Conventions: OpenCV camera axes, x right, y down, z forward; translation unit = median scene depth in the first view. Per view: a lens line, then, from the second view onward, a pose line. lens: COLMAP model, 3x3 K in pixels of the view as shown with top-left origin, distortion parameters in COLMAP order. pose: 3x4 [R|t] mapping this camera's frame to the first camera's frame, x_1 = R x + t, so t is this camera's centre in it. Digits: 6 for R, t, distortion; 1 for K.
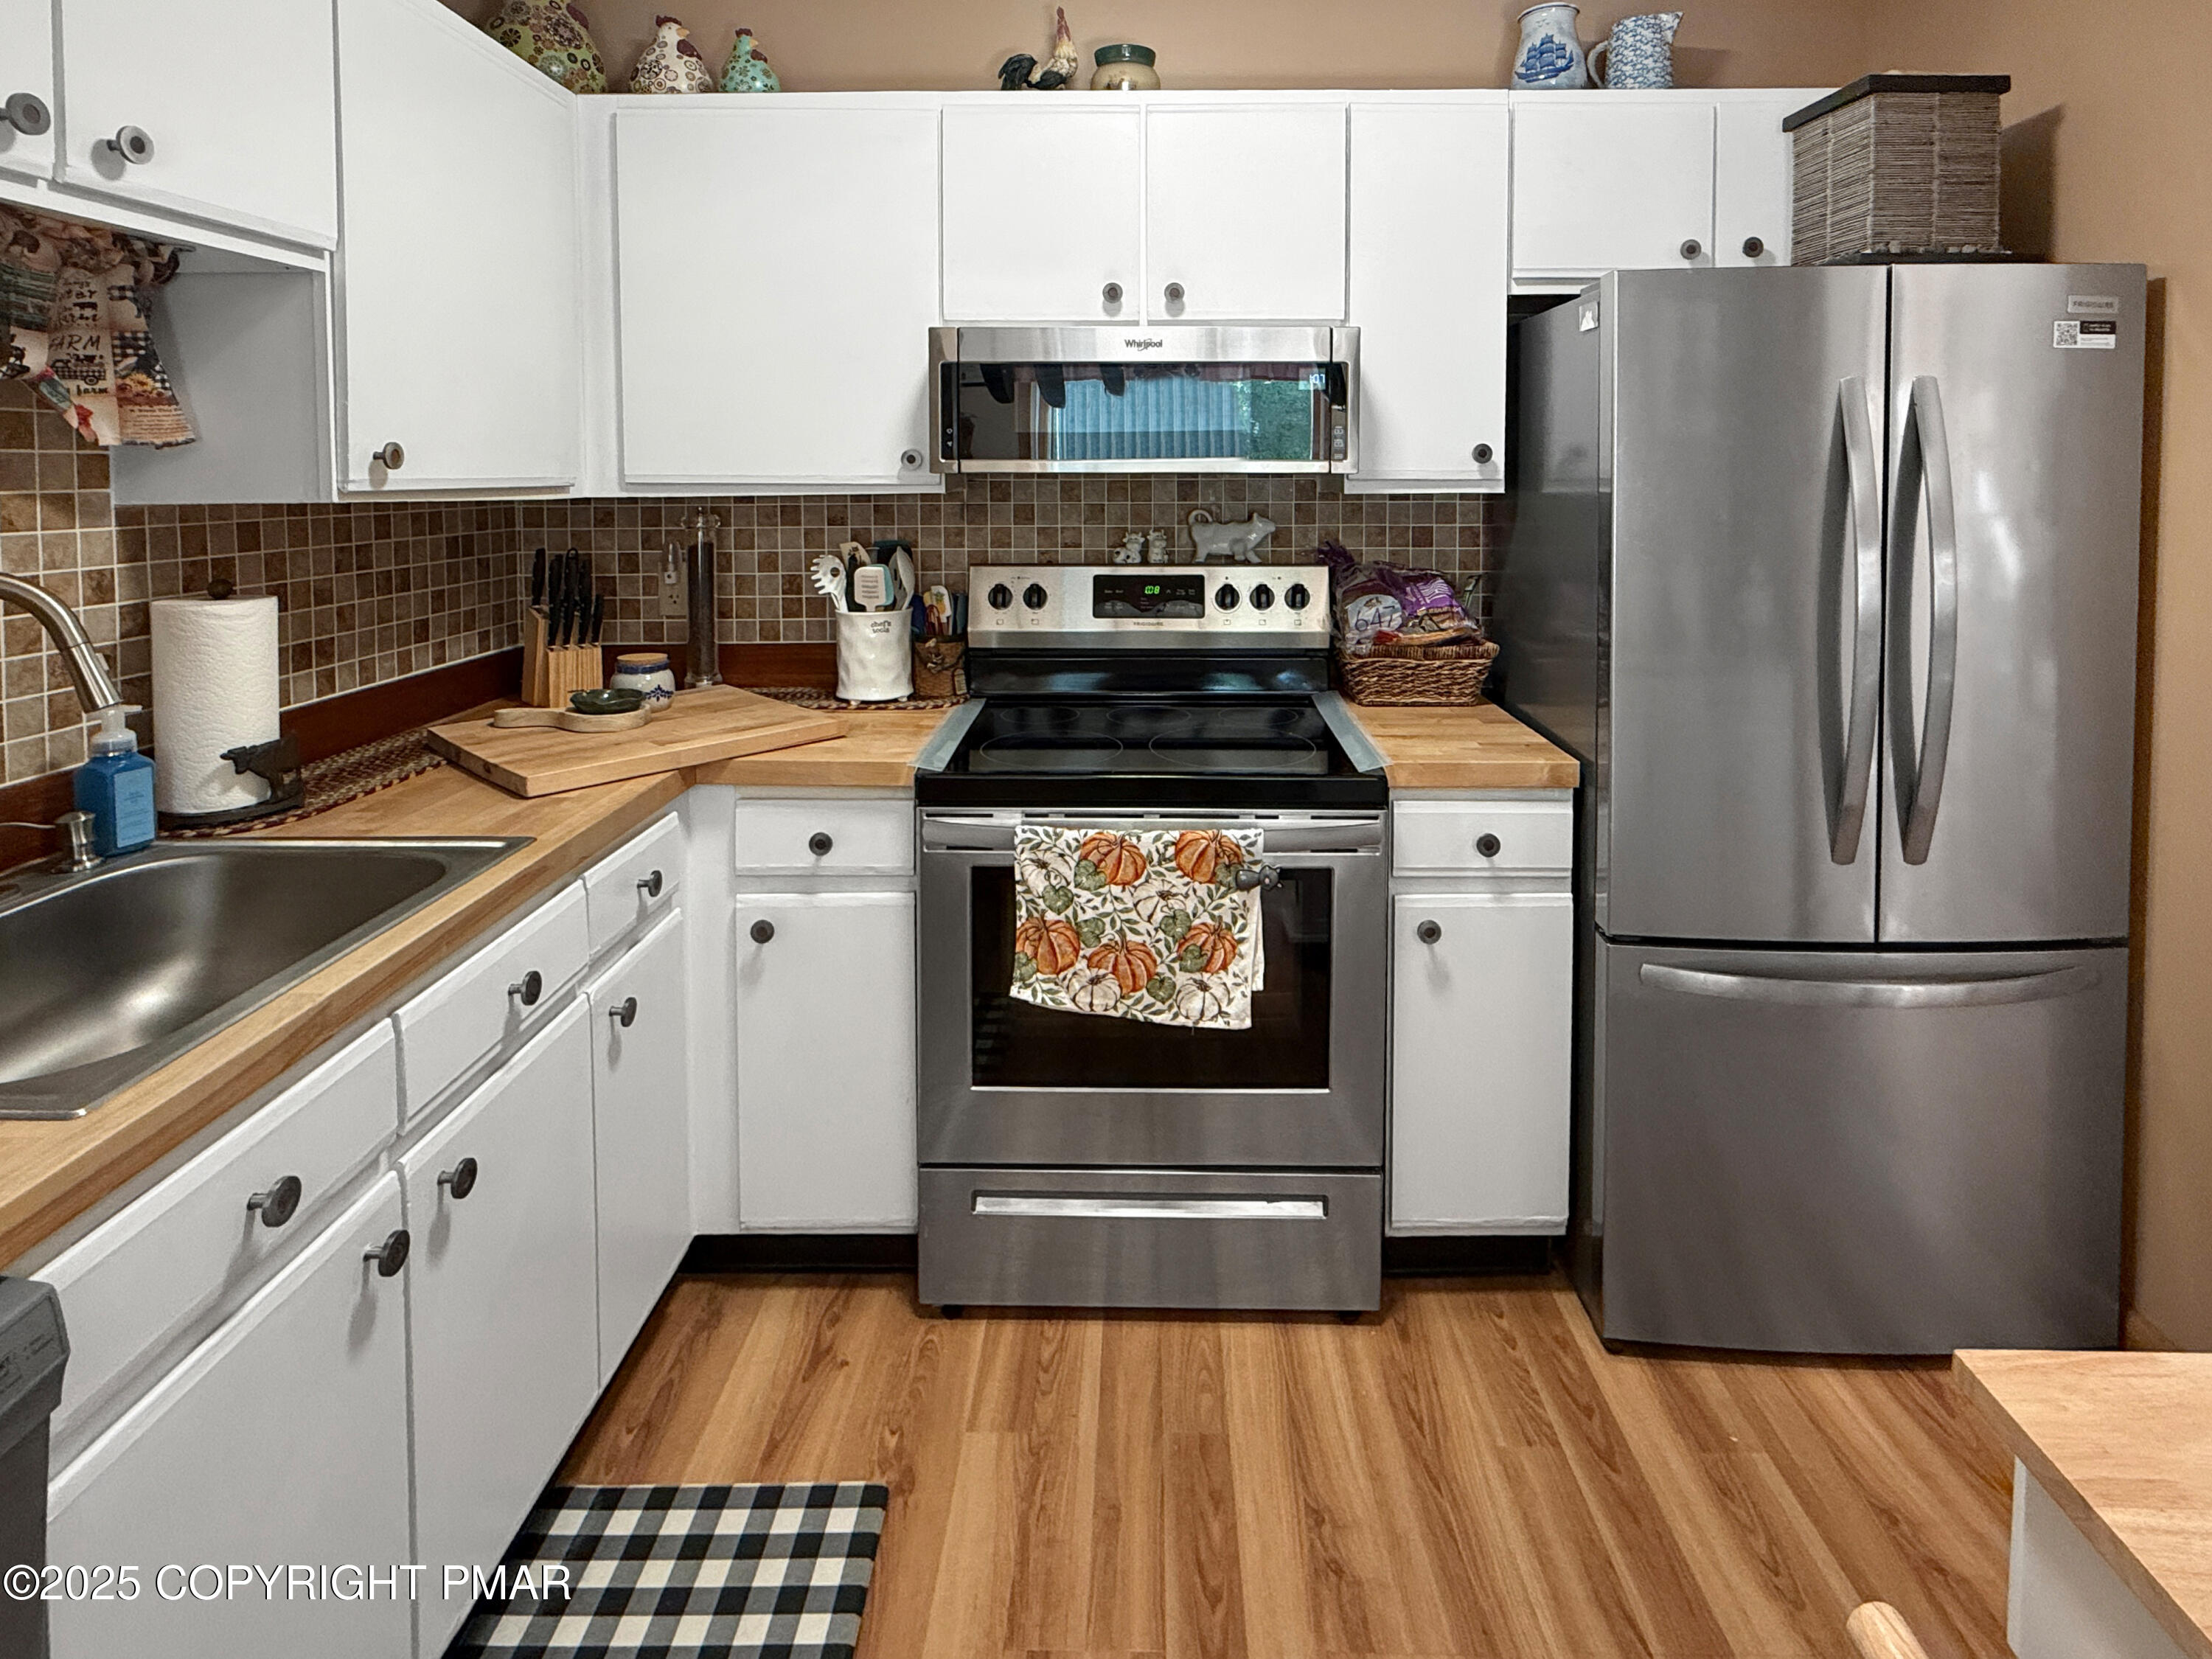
lens RADIAL K [[1019.2, 0, 1106.0], [0, 1019.2, 829.5], [0, 0, 1]] dist [-0.000718, -0.000220]
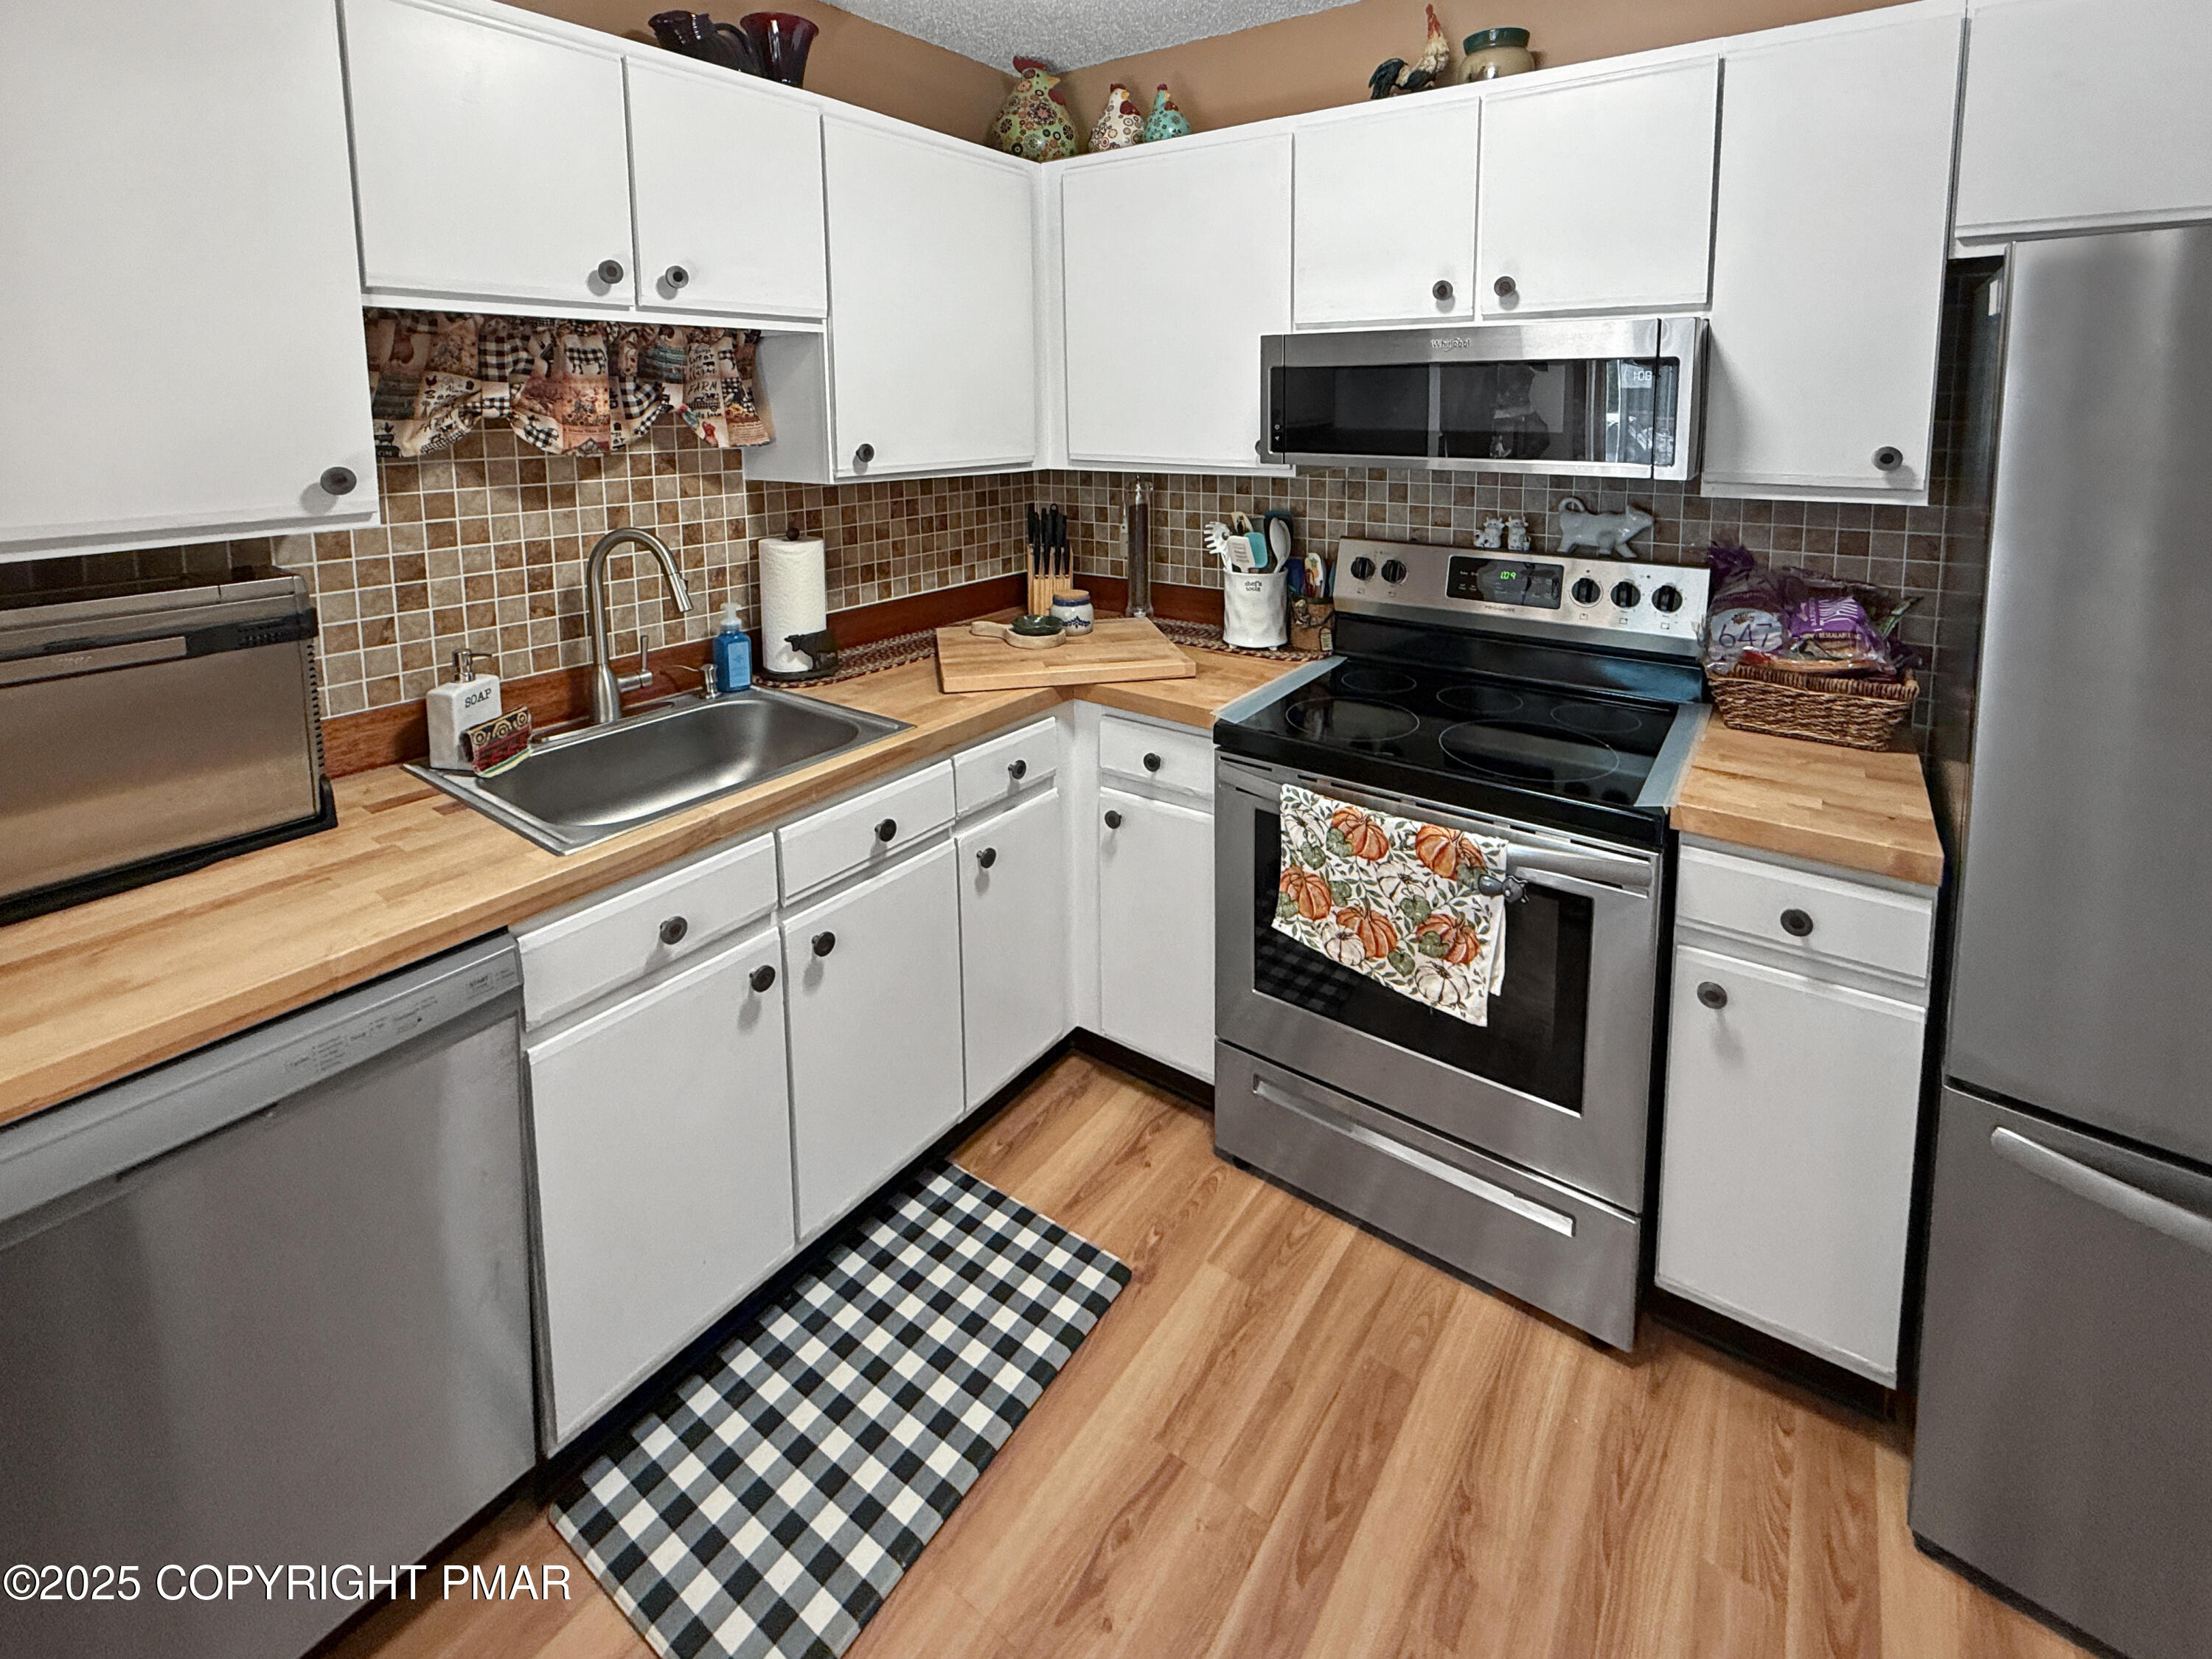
lens RADIAL K [[891.3, 0, 1168.3], [0, 891.3, 770.5], [0, 0, 1]] dist [-0.000956, 0.000056]
pose [[0.840070, 0.205785, -0.501931, 0.271889], [-0.175543, 0.978595, 0.107408, -0.093558], [0.513290, -0.002120, 0.858213, 0.088769]]
